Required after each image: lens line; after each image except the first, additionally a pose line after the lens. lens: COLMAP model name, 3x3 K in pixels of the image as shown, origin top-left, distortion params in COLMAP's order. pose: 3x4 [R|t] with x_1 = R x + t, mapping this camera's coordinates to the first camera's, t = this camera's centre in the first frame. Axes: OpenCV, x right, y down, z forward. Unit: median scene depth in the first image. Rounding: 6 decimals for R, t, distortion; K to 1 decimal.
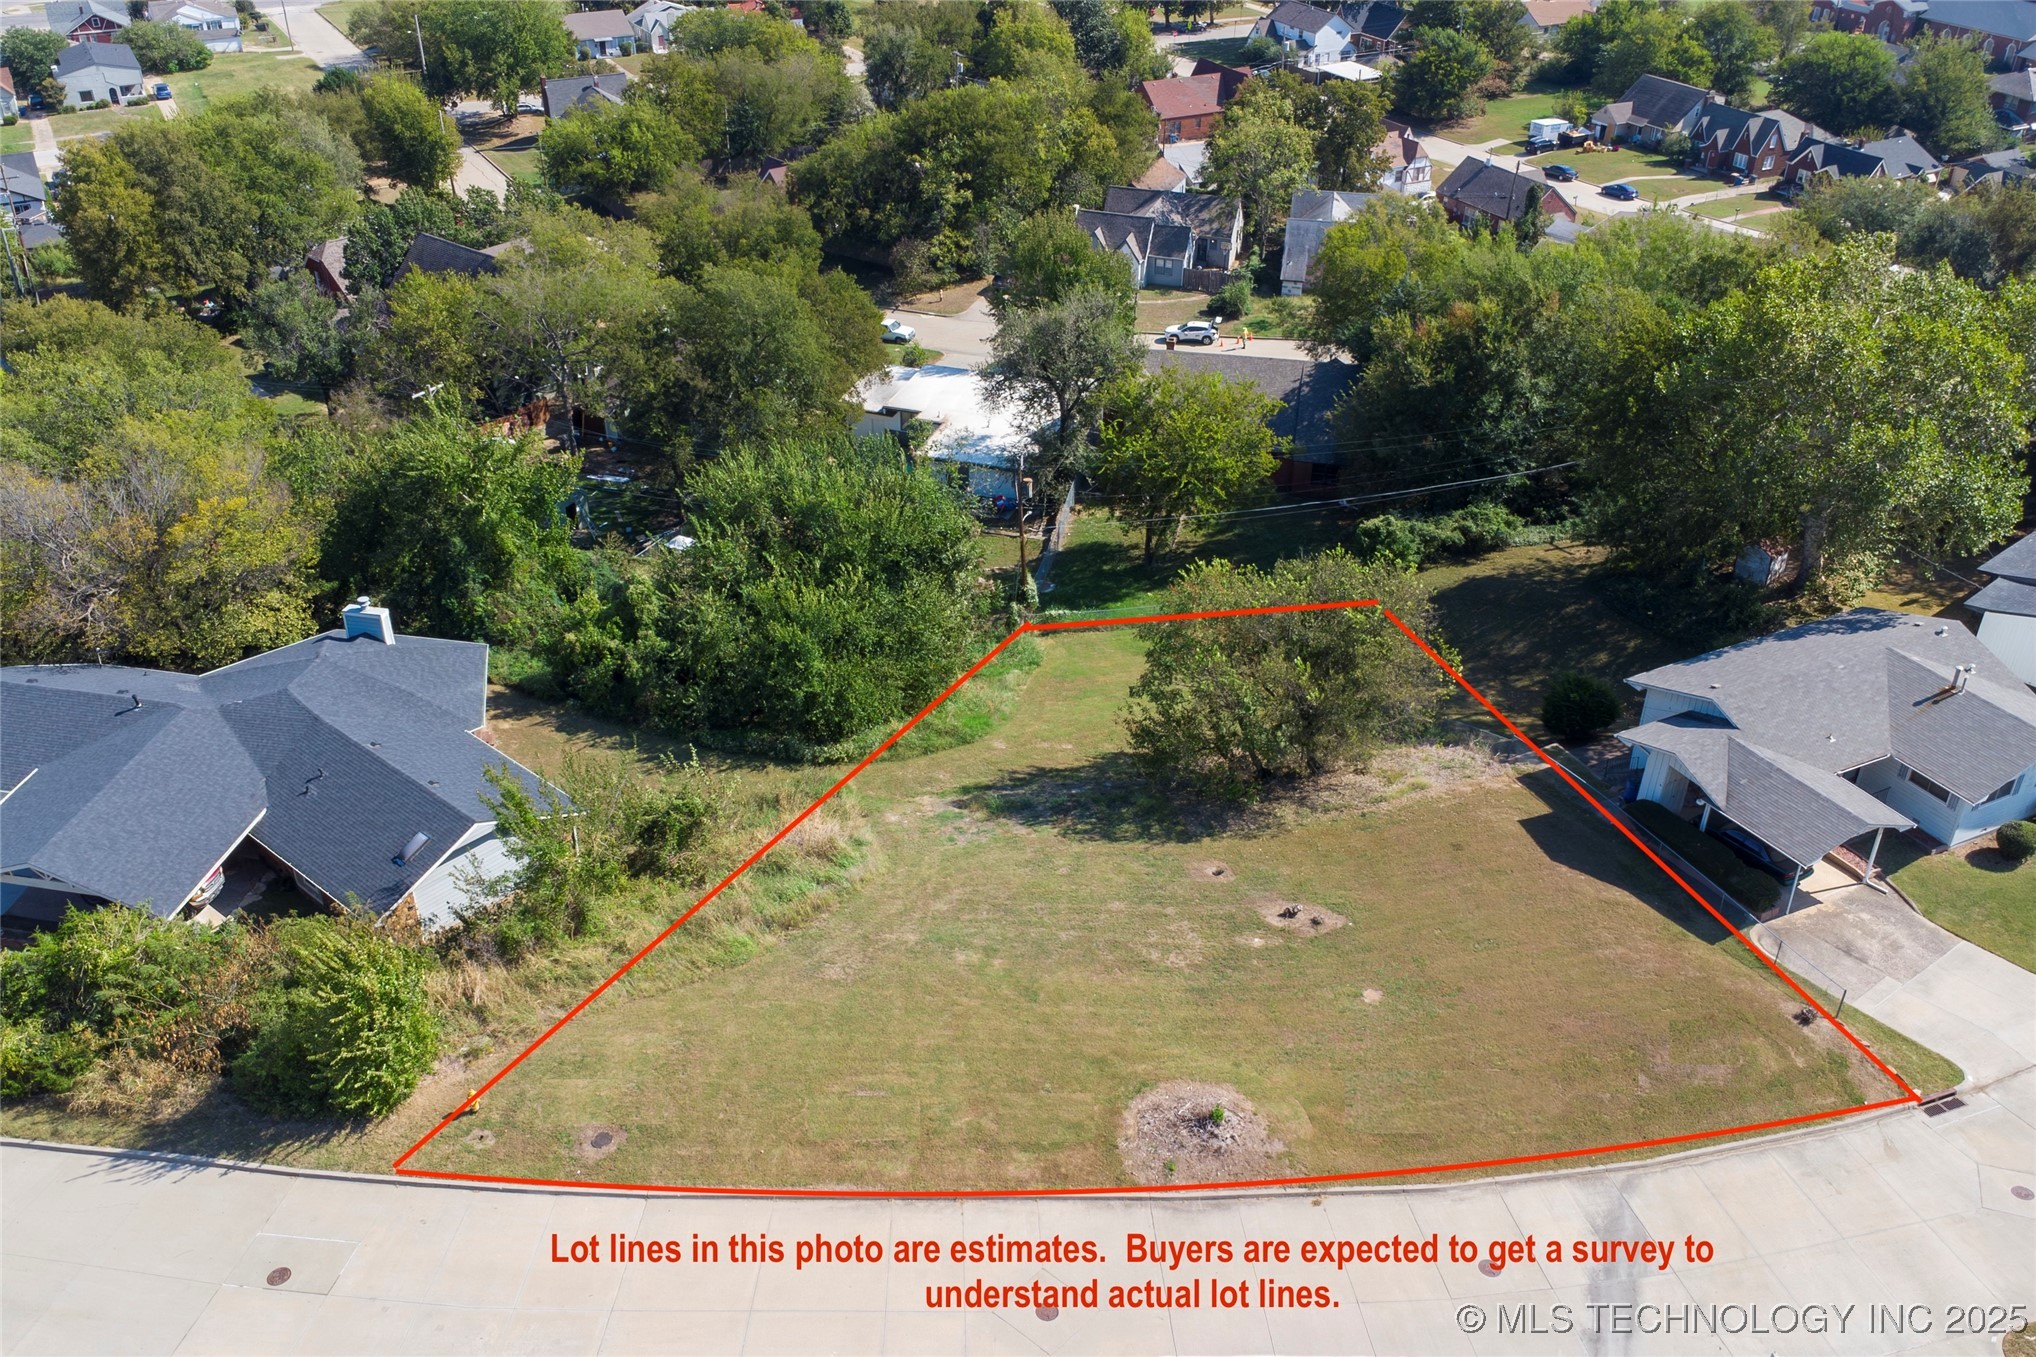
lens RADIAL K [[1739.1, 0, 1035.6], [0, 1739.1, 647.5], [0, 0, 1]] dist [0.023816, -0.006267]
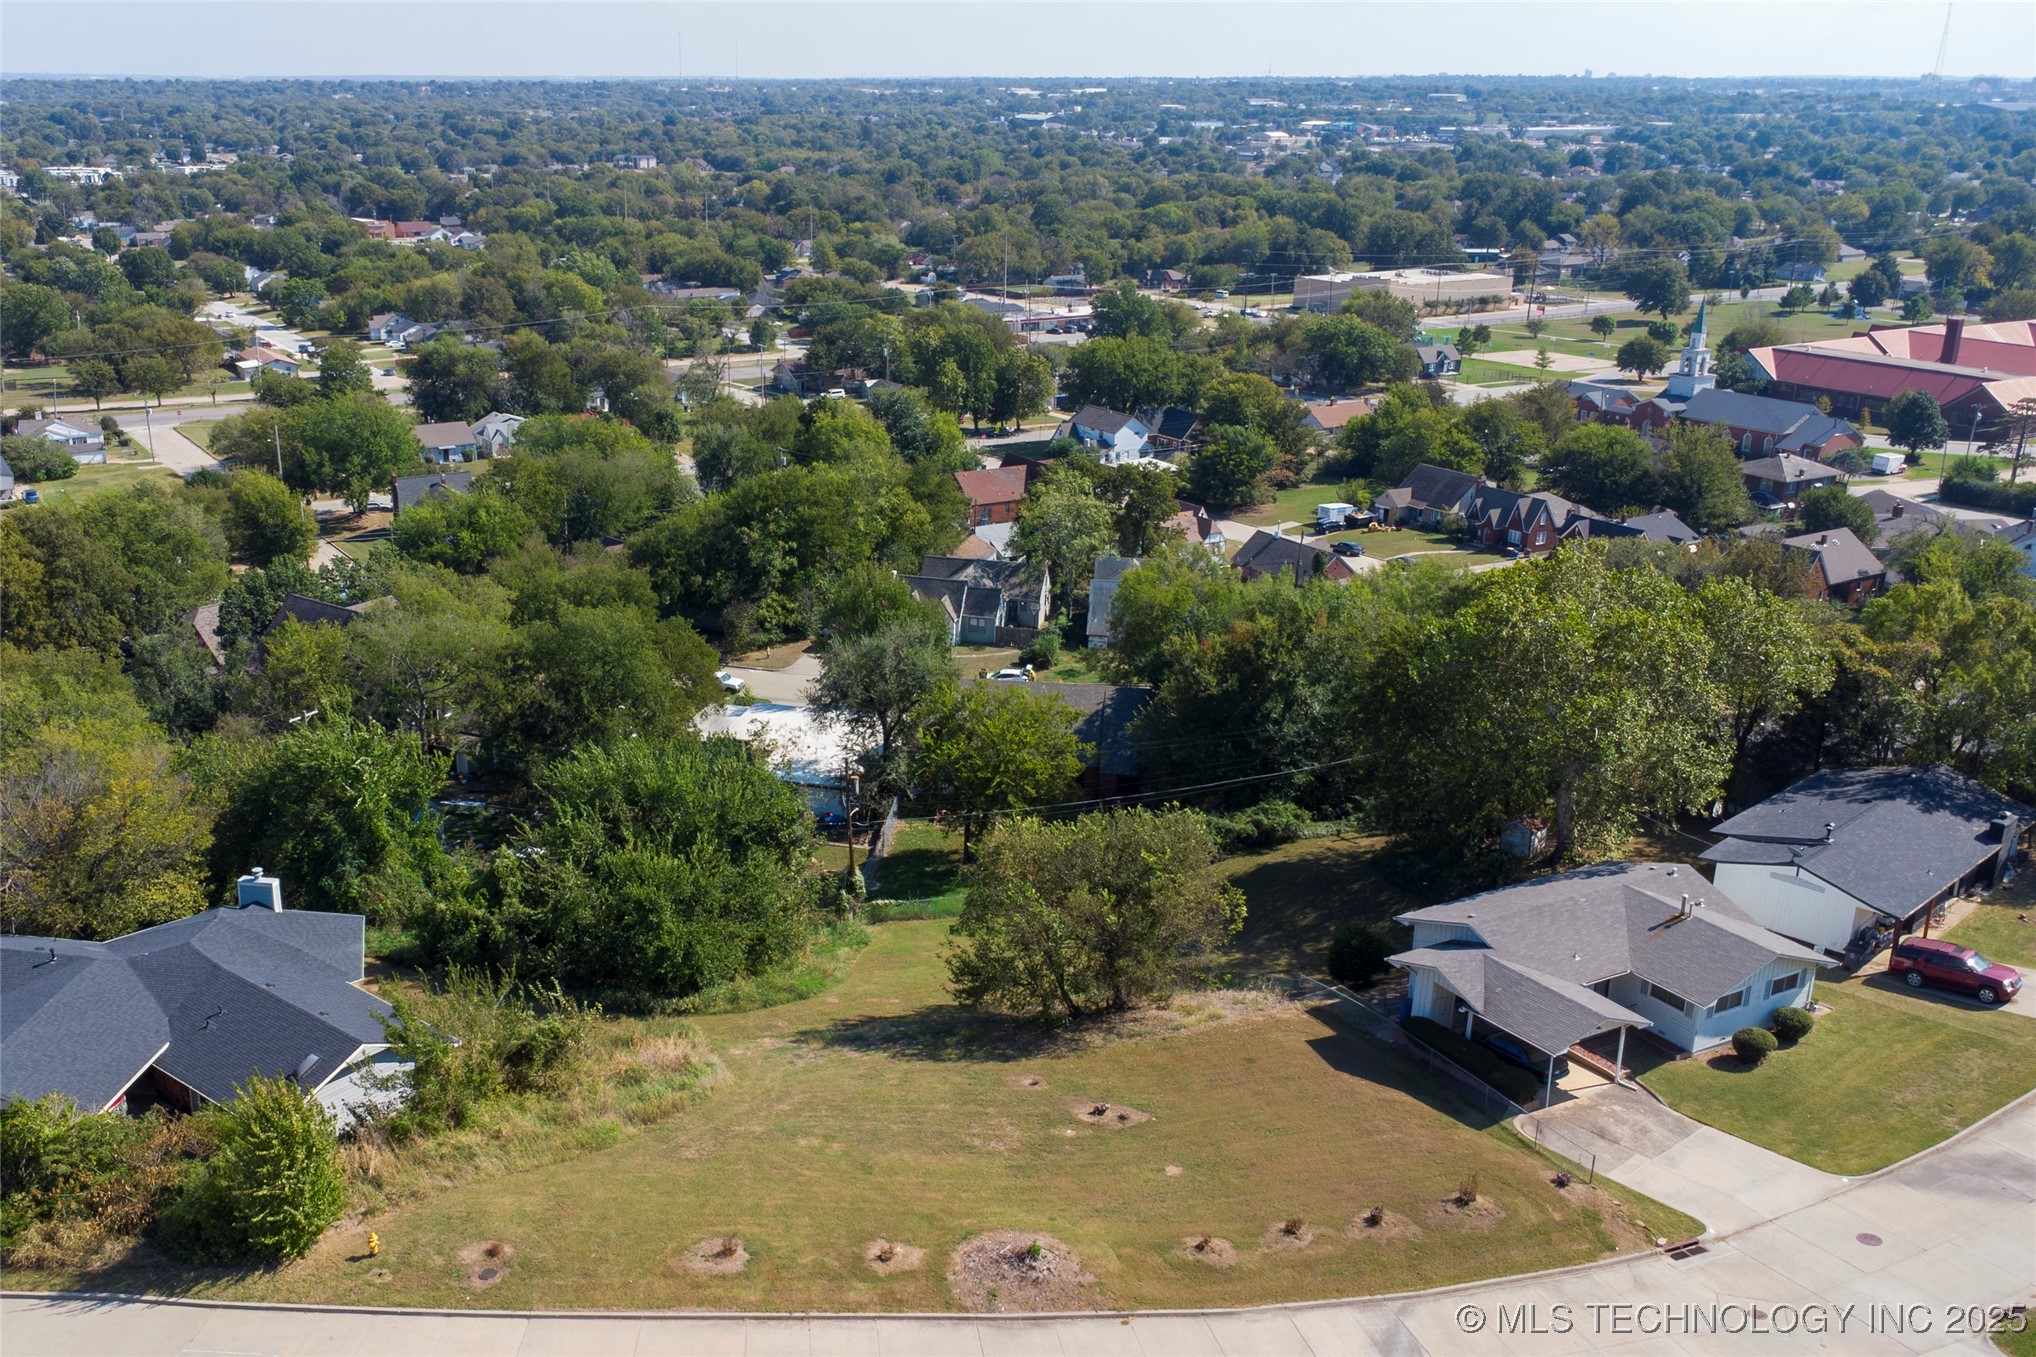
lens RADIAL K [[1800.3, 0, 869.7], [0, 1800.3, 673.0], [0, 0, 1]] dist [0.018718, 0.013100]
pose [[0.999882, -0.012451, 0.009051, -0.005587], [0.014142, 0.975243, -0.220685, 0.111562], [-0.006079, 0.220787, 0.975303, -0.150660]]
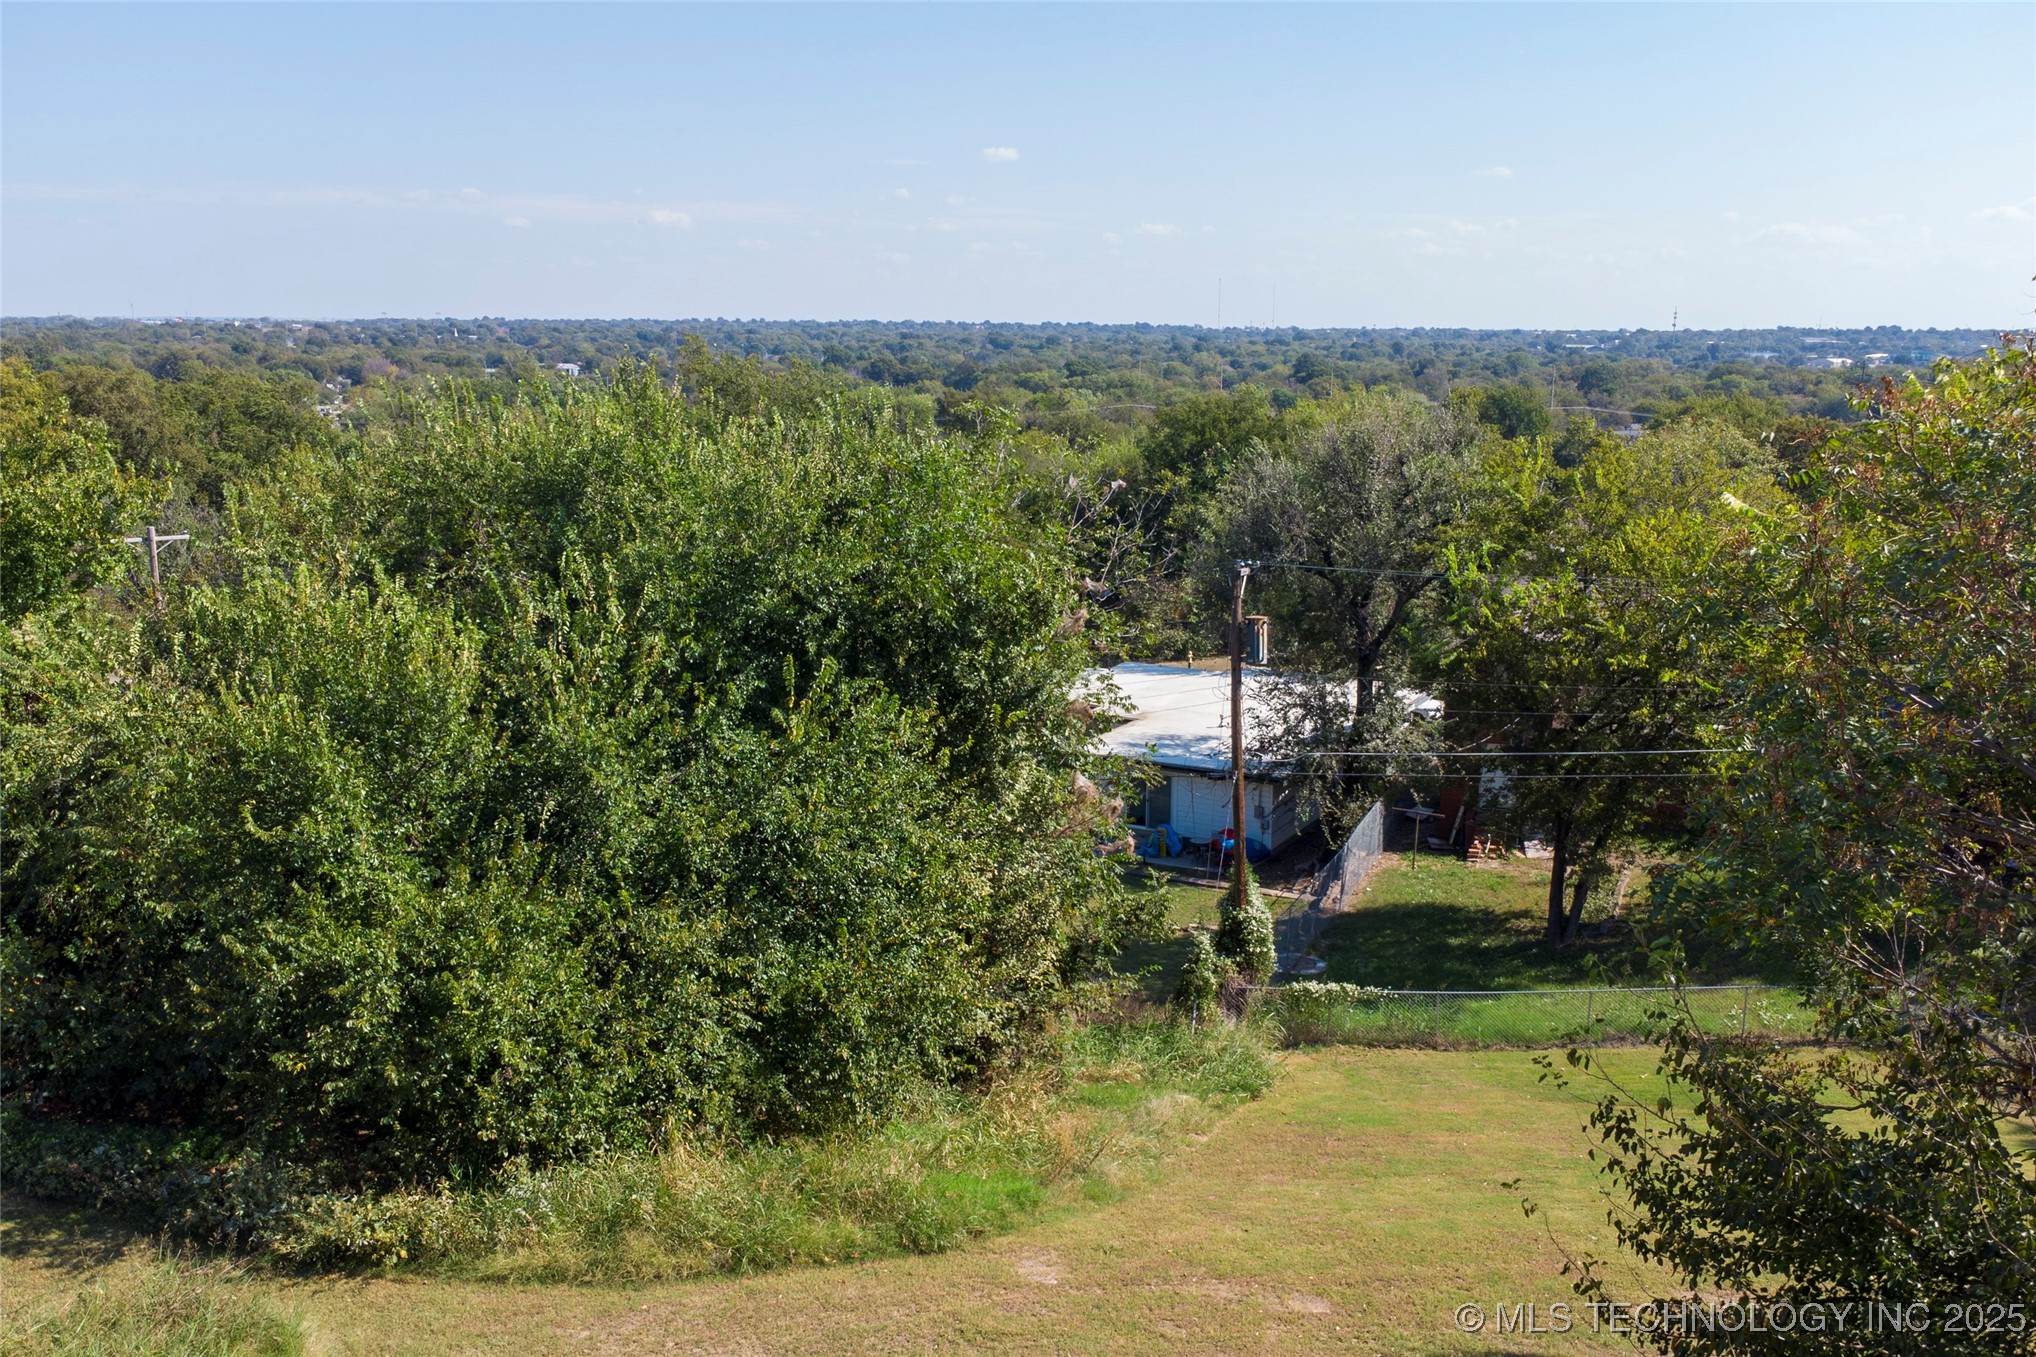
lens RADIAL K [[1754.9, 0, 1018.0], [0, 1754.9, 678.5], [0, 0, 1]] dist [0.014958, 0.015047]
pose [[0.980028, 0.027352, -0.196968, 0.025956], [-0.092692, 0.939143, -0.330783, 0.063587], [0.175934, 0.342434, 0.922922, 0.775366]]
